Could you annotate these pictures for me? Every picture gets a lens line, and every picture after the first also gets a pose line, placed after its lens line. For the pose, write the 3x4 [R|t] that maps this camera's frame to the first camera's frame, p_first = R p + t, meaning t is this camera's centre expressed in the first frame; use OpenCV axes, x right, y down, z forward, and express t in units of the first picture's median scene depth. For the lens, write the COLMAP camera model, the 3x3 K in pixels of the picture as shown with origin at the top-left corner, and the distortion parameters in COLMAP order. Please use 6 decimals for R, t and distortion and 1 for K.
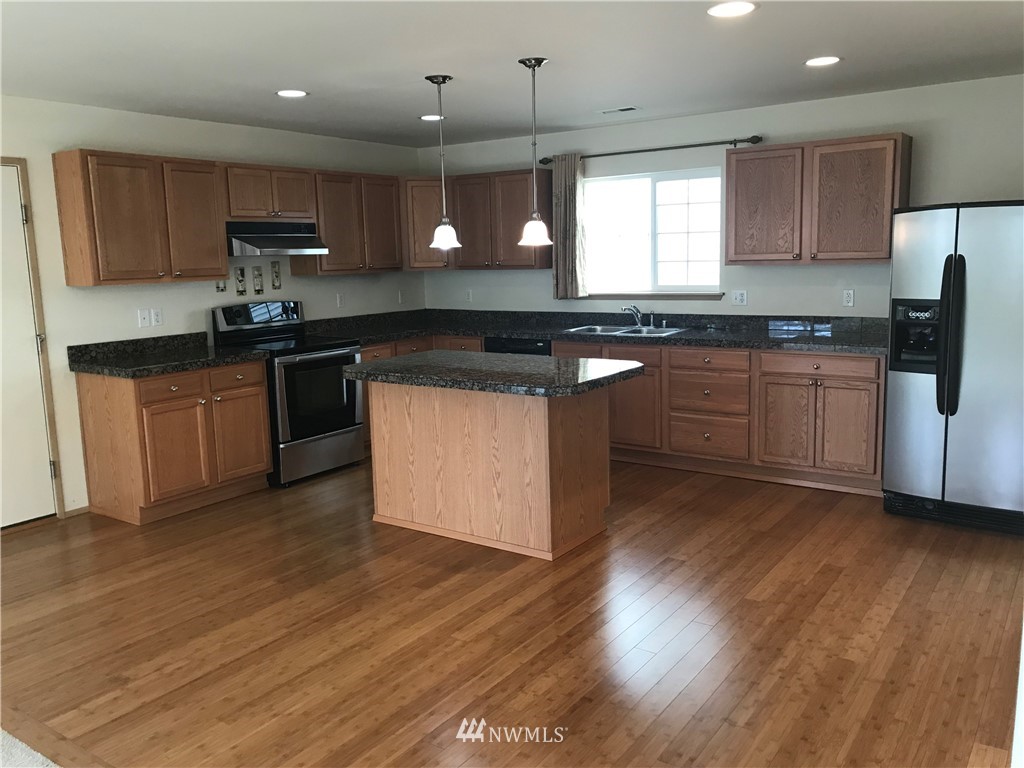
lens RADIAL K [[841.5, 0, 512.2], [0, 841.5, 383.9], [0, 0, 1]] dist [0.009866, 0.000046]
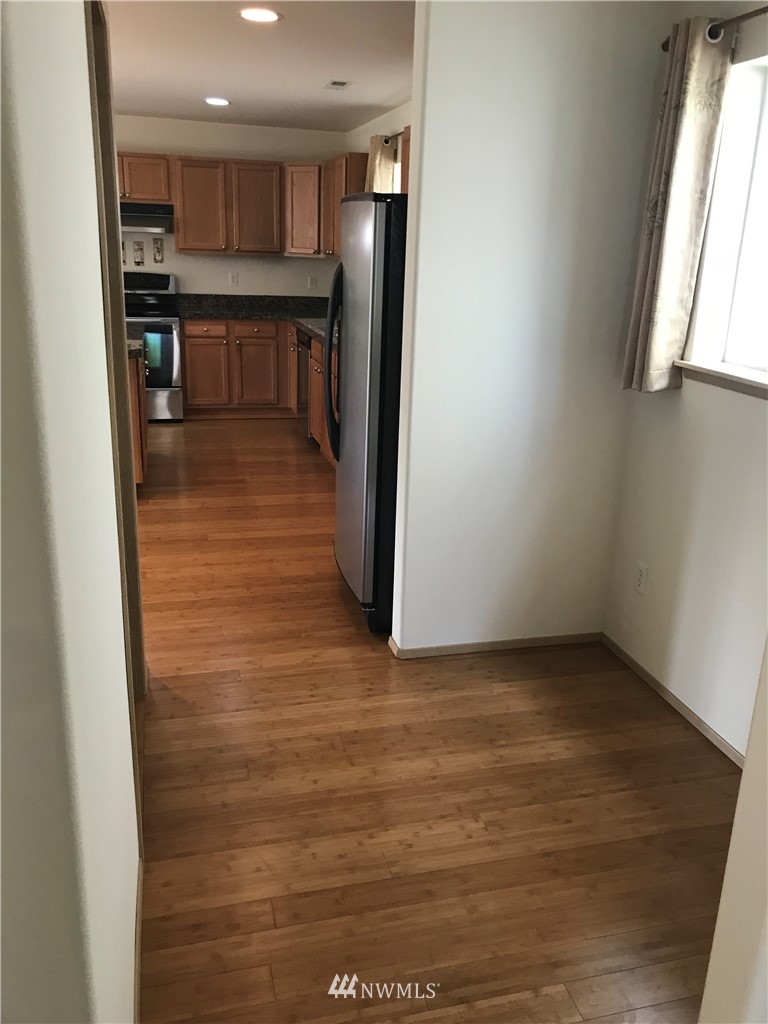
lens RADIAL K [[841.5, 0, 386.0], [0, 841.5, 510.4], [0, 0, 1]] dist [0.009866, 0.000046]
pose [[0.769665, 0.246194, -0.589071, 0.765284], [-0.151365, 0.966720, 0.206257, -0.070842], [0.620246, -0.069584, 0.781315, 0.259026]]
